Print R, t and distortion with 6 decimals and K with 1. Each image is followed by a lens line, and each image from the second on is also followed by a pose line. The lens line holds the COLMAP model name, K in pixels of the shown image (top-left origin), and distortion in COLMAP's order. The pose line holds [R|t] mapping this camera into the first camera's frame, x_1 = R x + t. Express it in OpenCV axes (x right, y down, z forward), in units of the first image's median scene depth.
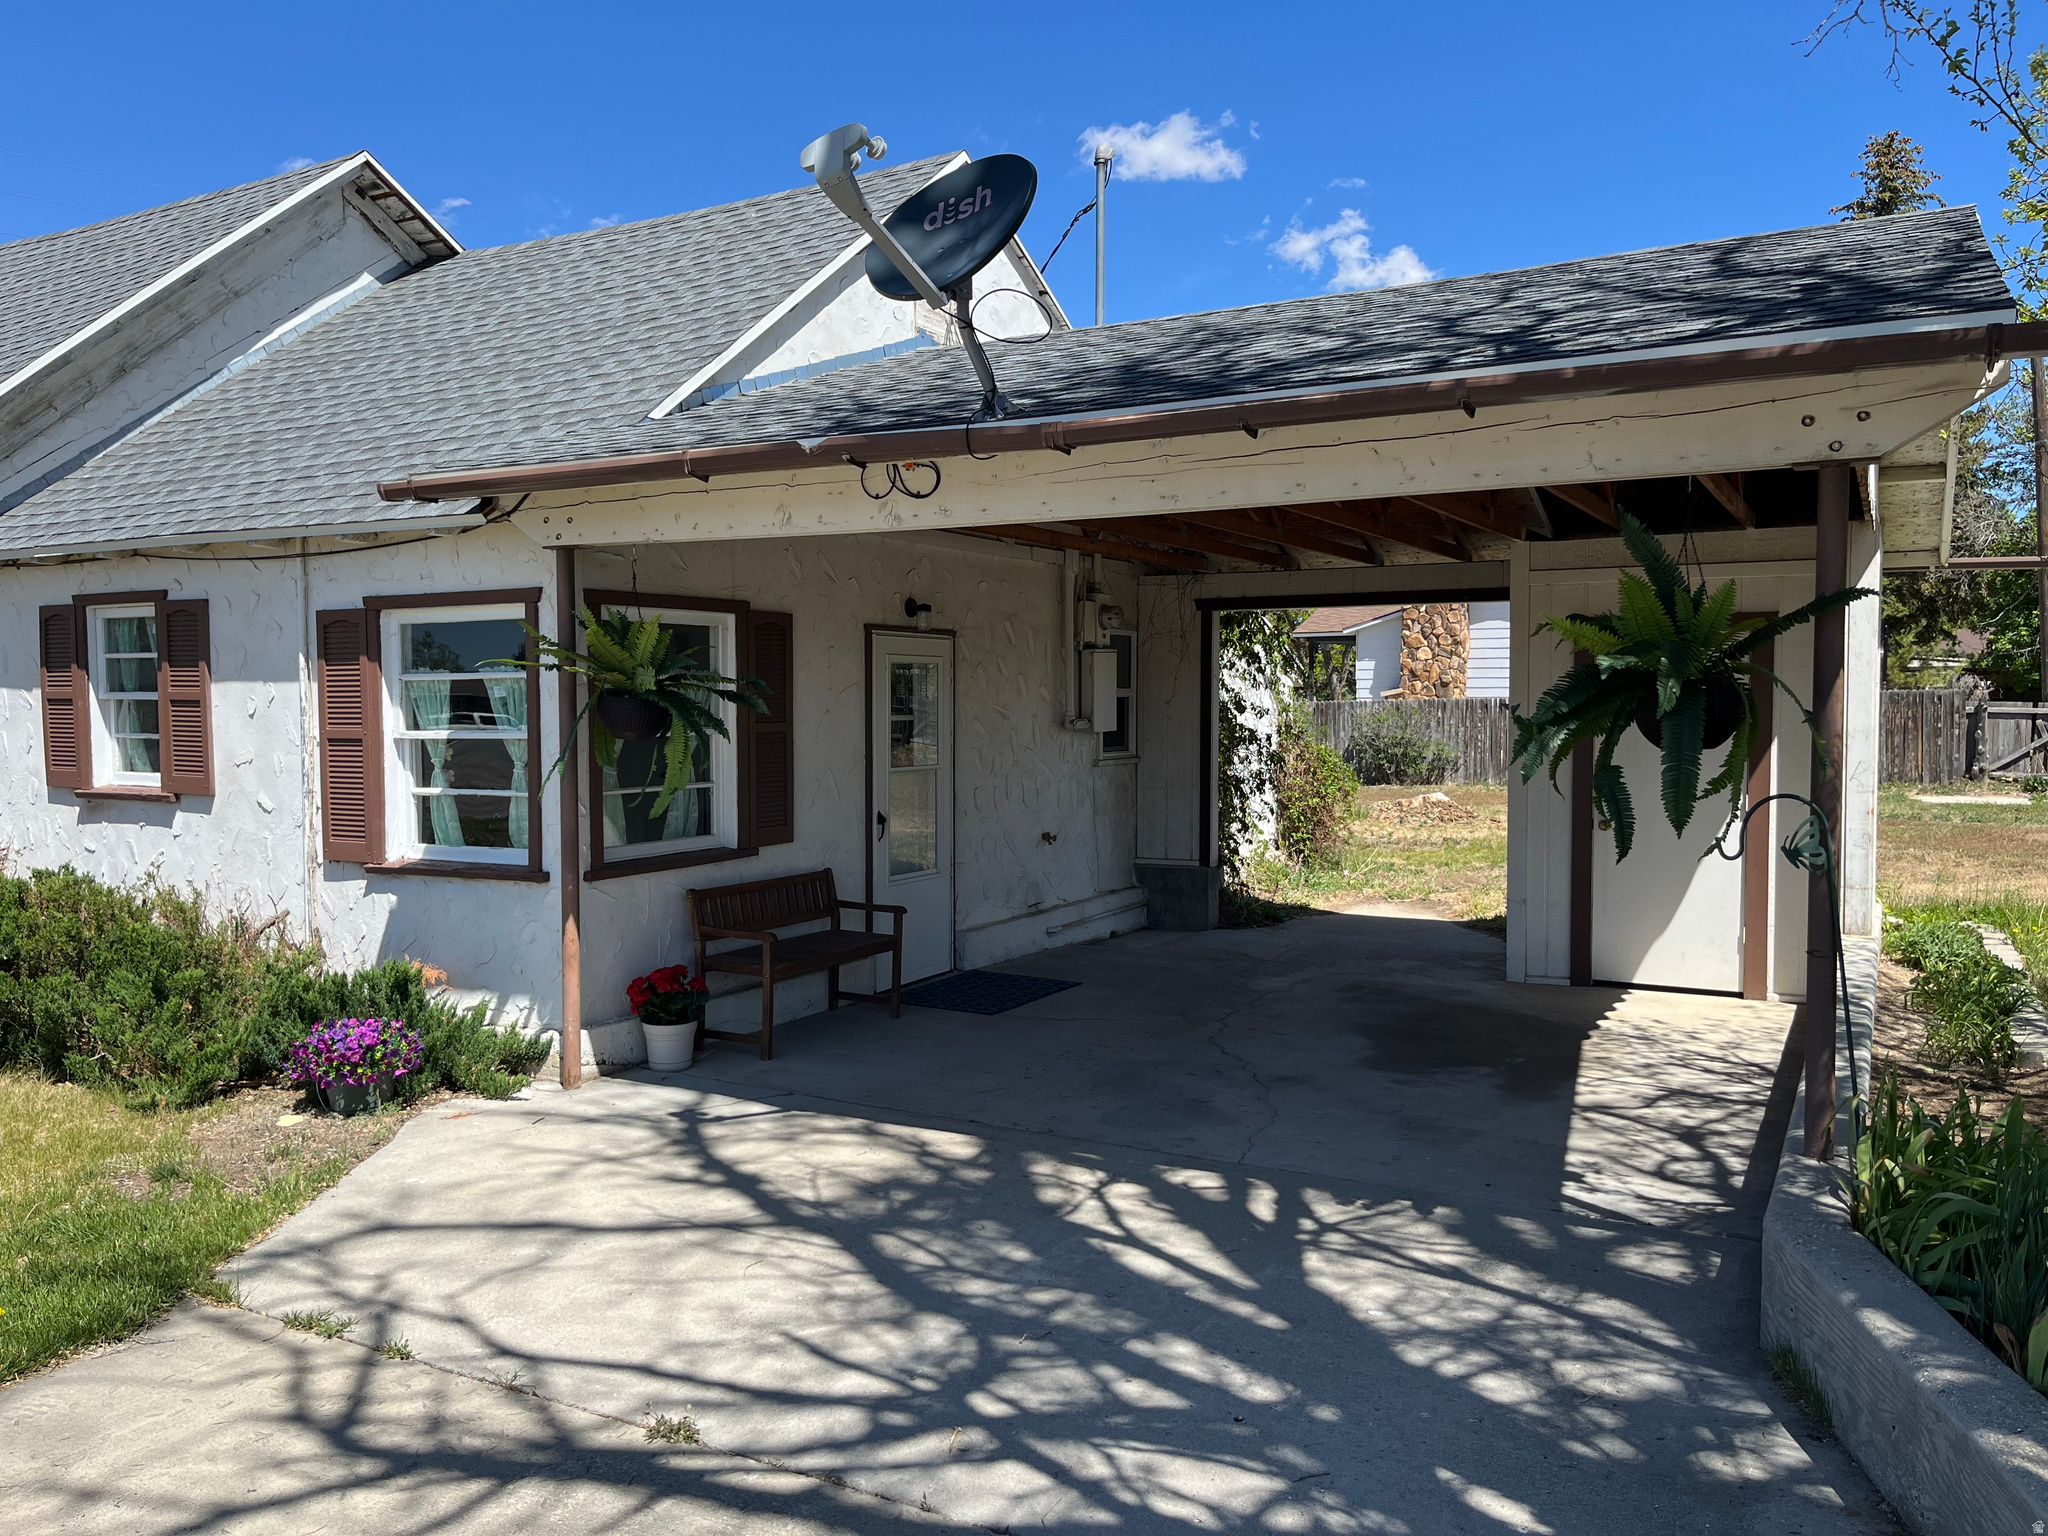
lens RADIAL K [[1566.7, 0, 1023.4], [0, 1566.7, 763.9], [0, 0, 1]] dist [0.066169, -0.073302]
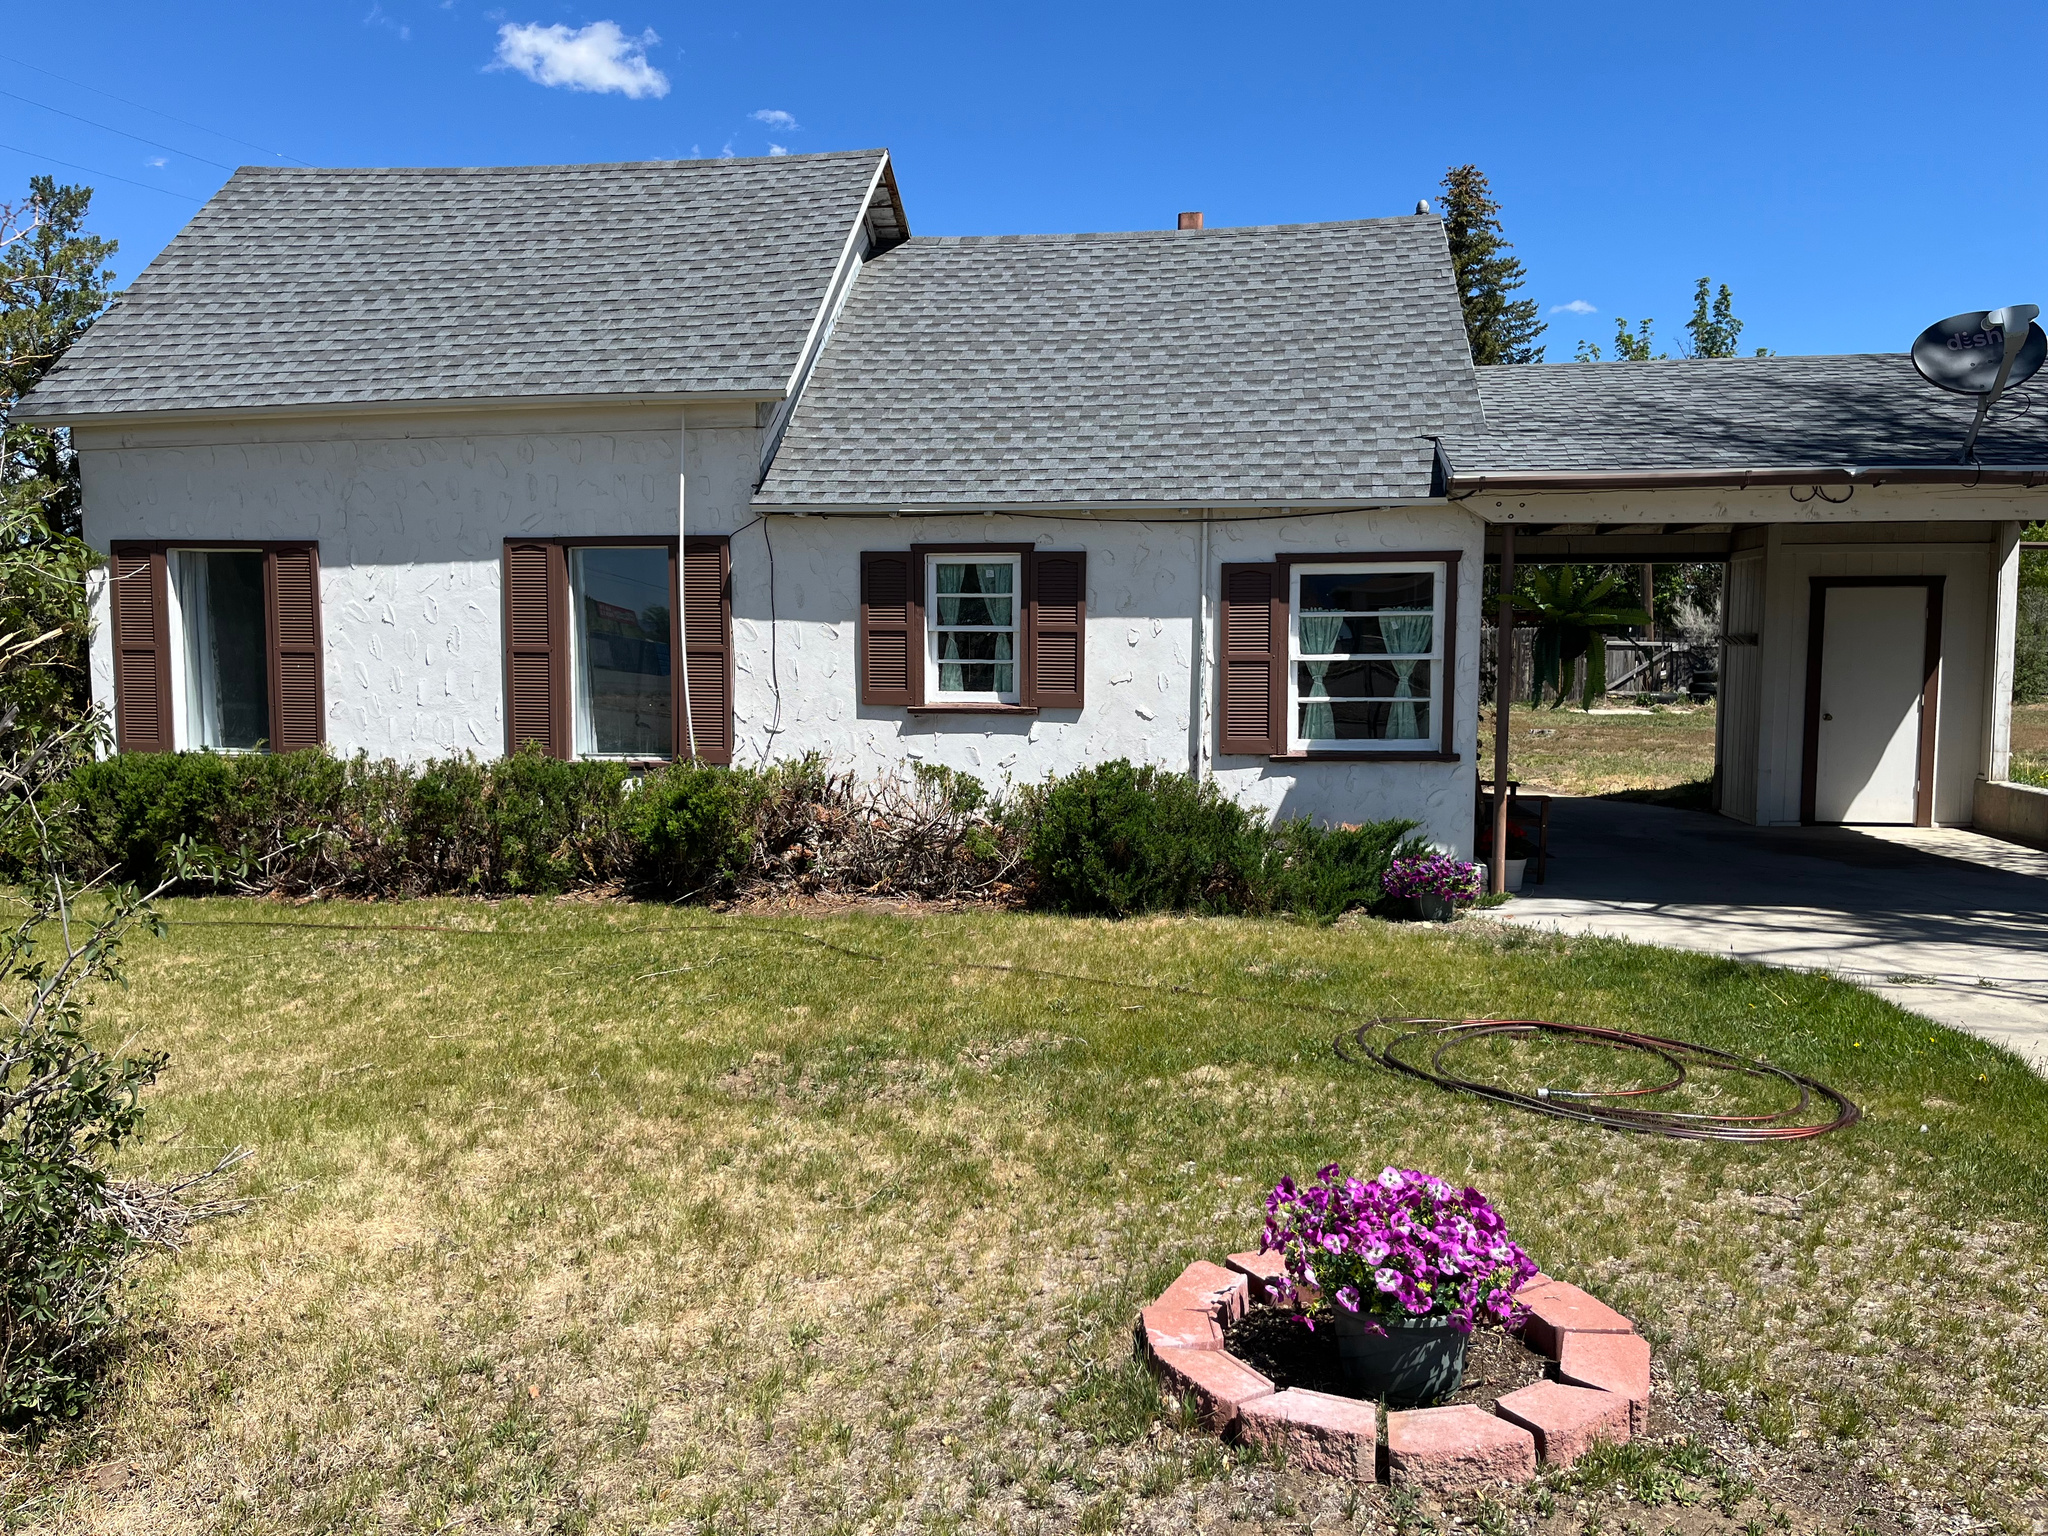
lens RADIAL K [[1566.7, 0, 1023.4], [0, 1566.7, 763.9], [0, 0, 1]] dist [0.066169, -0.073302]
pose [[0.932666, -0.027291, 0.359708, -1.011129], [0.012817, 0.999012, 0.042563, 0.010981], [-0.360514, -0.035087, 0.932094, -0.147381]]
